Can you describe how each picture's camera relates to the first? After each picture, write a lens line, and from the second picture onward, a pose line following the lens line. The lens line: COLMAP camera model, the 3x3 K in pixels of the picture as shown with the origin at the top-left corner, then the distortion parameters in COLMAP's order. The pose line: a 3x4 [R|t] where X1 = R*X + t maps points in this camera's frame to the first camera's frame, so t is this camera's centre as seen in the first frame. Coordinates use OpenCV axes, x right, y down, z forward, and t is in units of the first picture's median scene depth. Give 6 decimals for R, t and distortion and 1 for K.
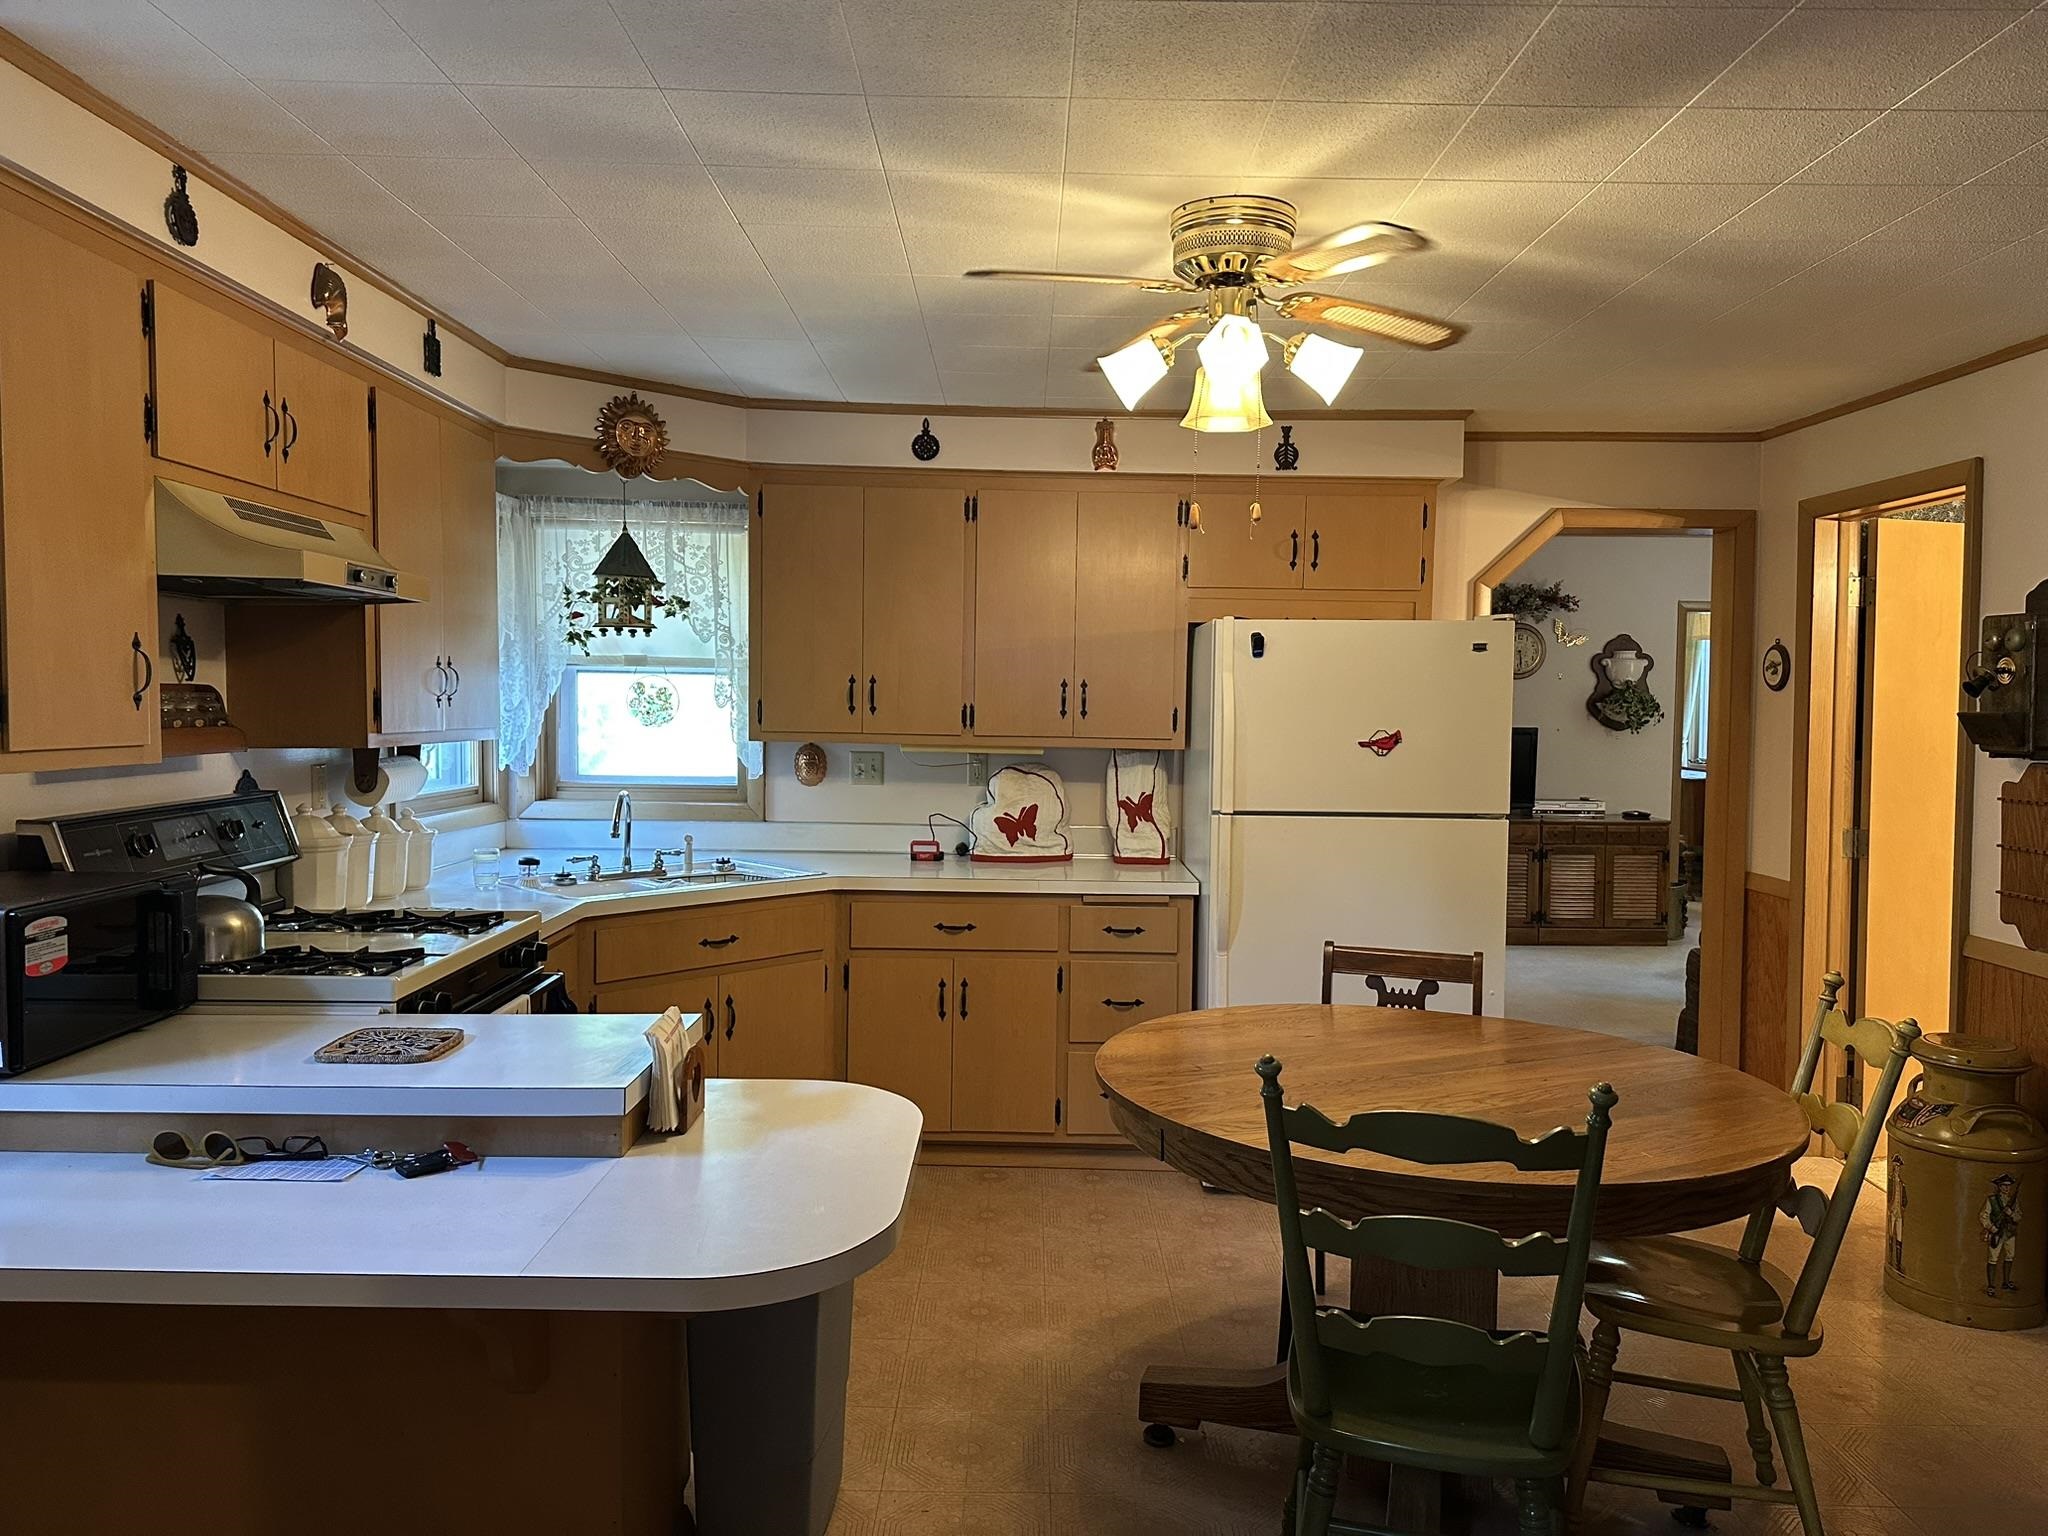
lens RADIAL K [[1429.4, 0, 1029.0], [0, 1429.4, 773.9], [0, 0, 1]] dist [0.085309, -0.102993]
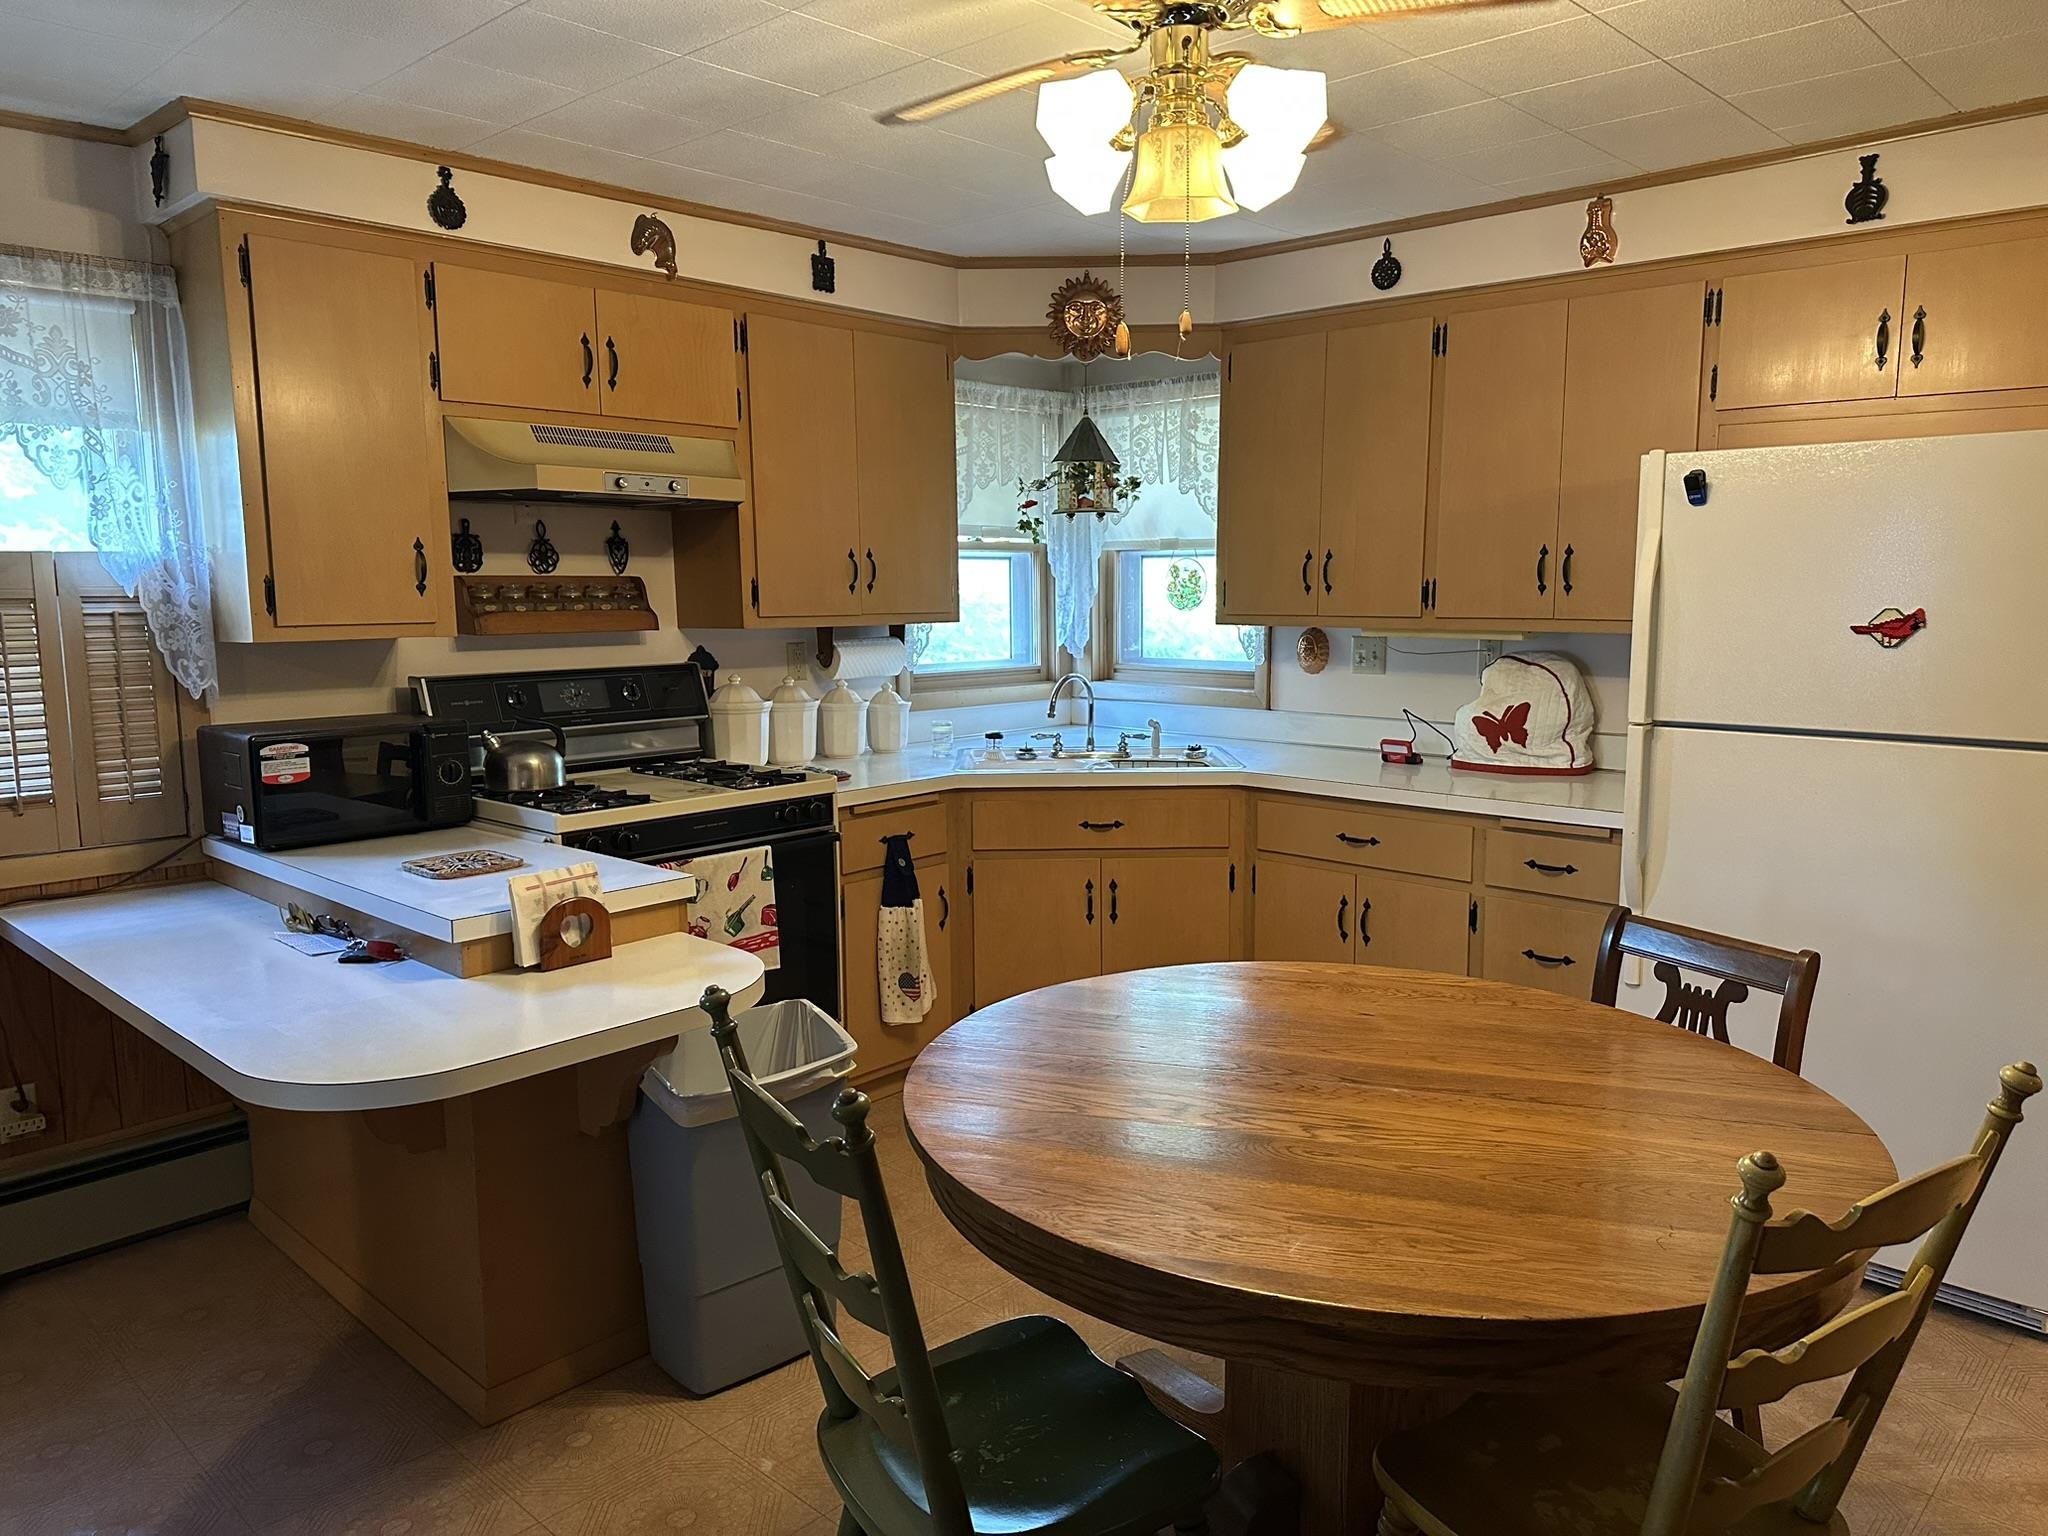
lens RADIAL K [[1429.4, 0, 1025.6], [0, 1429.4, 783.8], [0, 0, 1]] dist [0.085309, -0.102993]
pose [[0.723855, 0.079575, -0.685348, 0.382377], [-0.020079, 0.995336, 0.094360, -0.004815], [0.689660, -0.054542, 0.722076, 0.220674]]
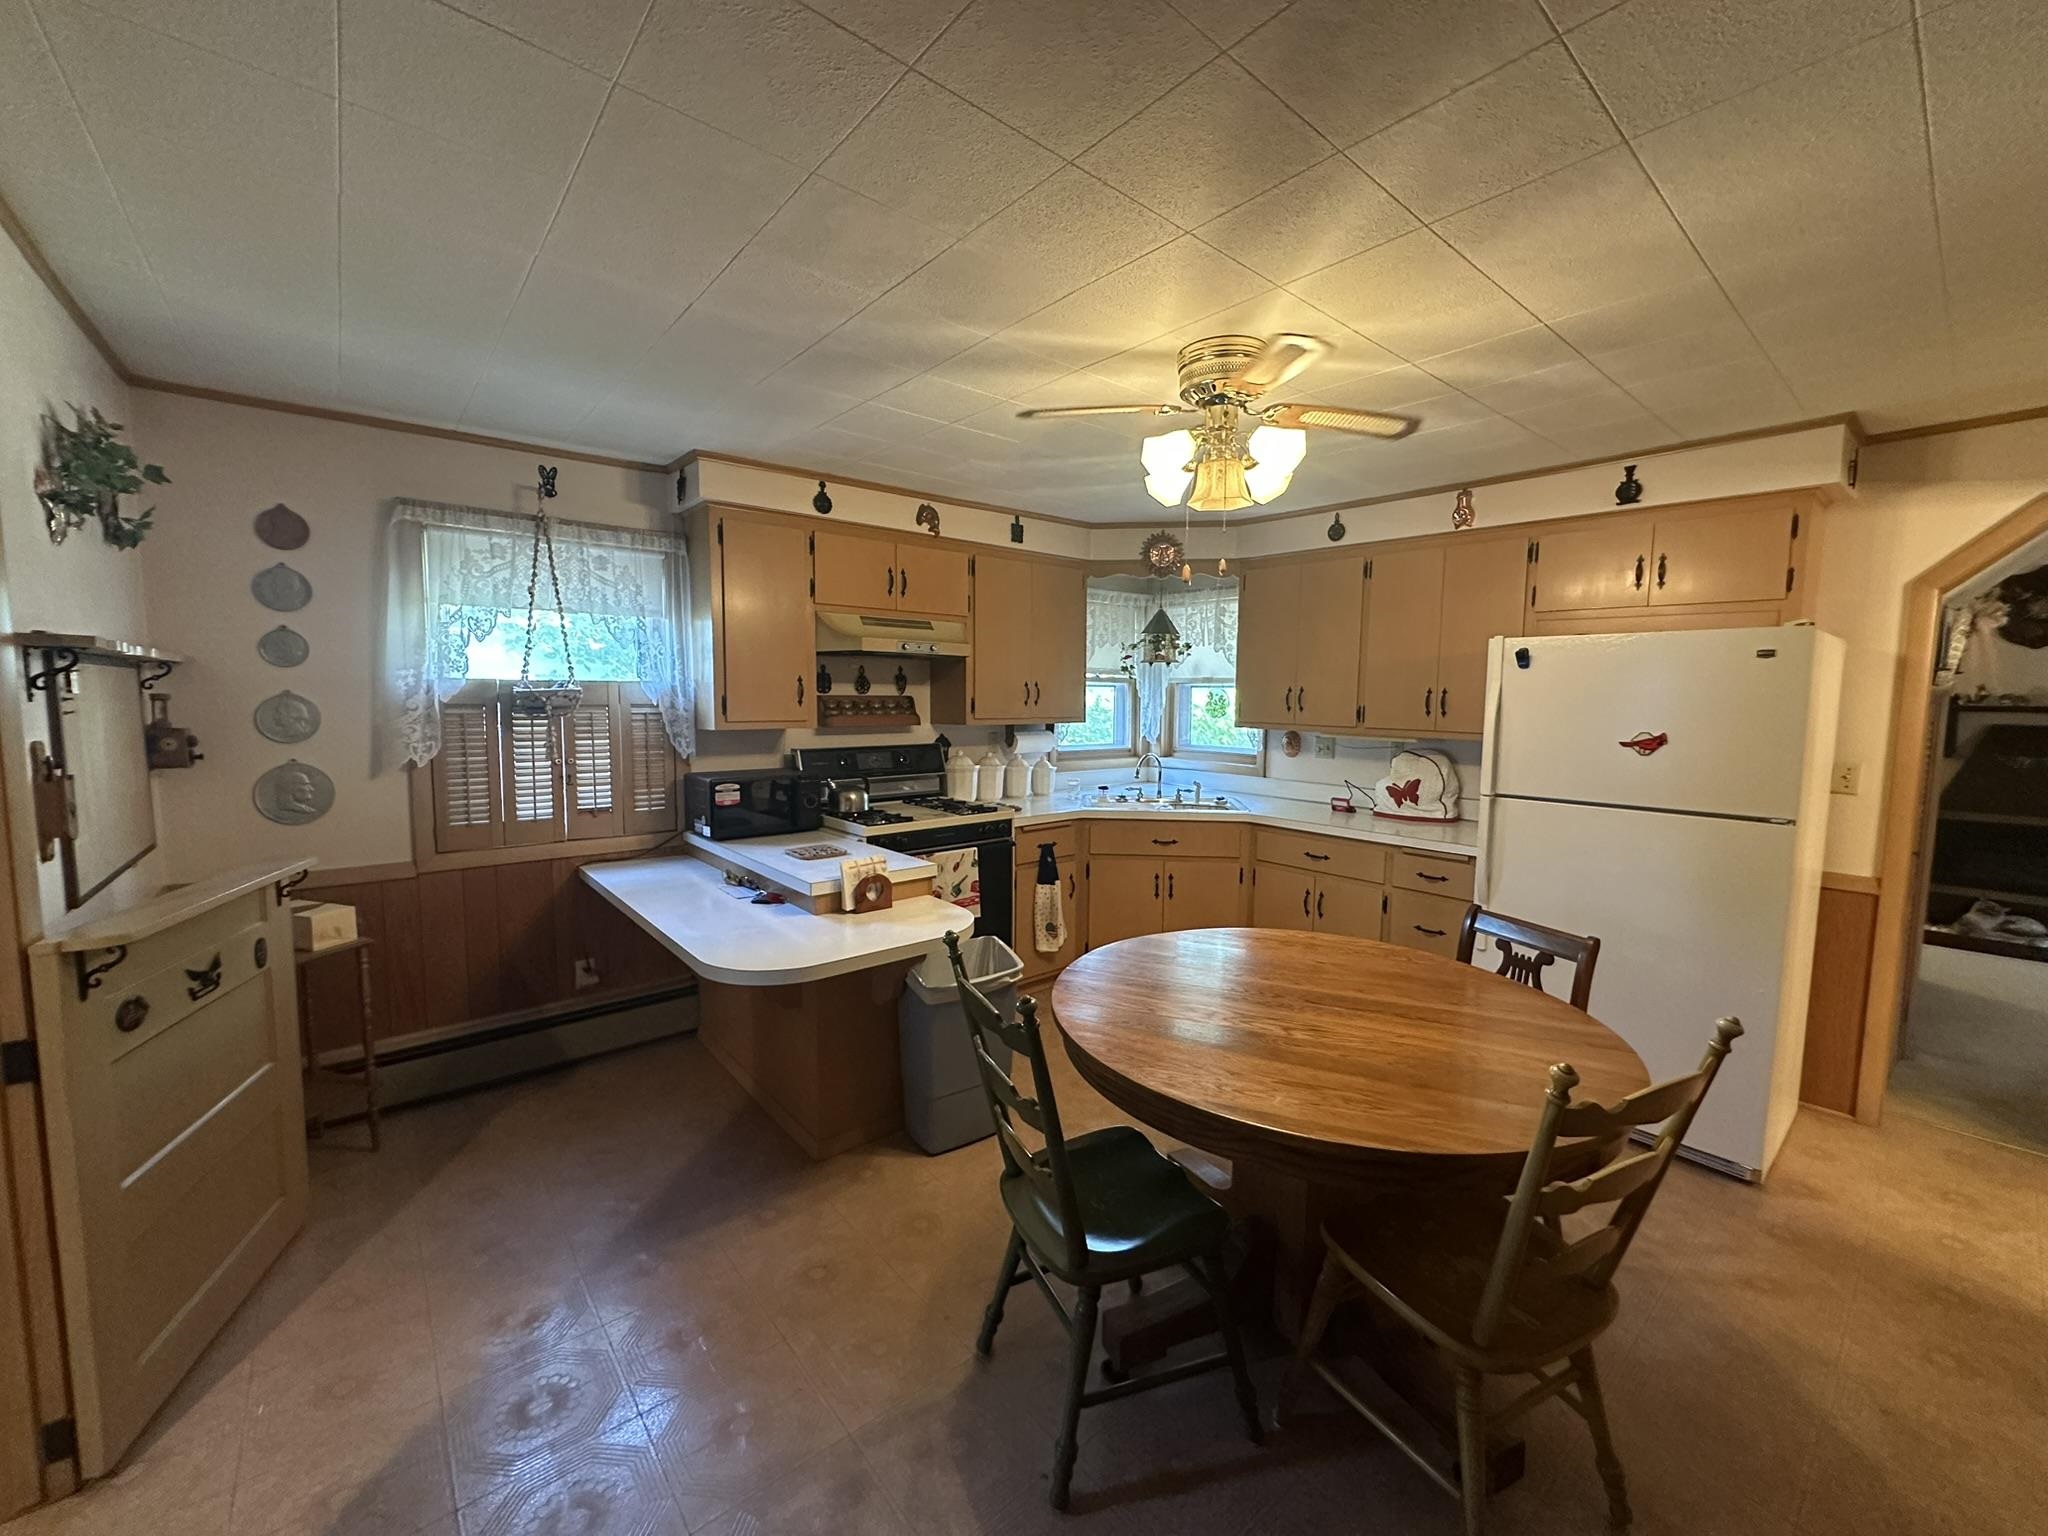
lens RADIAL K [[819.1, 0, 1024.7], [0, 819.1, 770.1], [0, 0, 1]] dist [-0.001480, -0.001104]
pose [[0.640458, 0.065787, -0.765171, 0.384193], [-0.041982, 0.997834, 0.050651, -0.012041], [0.766845, -0.000317, 0.641832, 0.210443]]
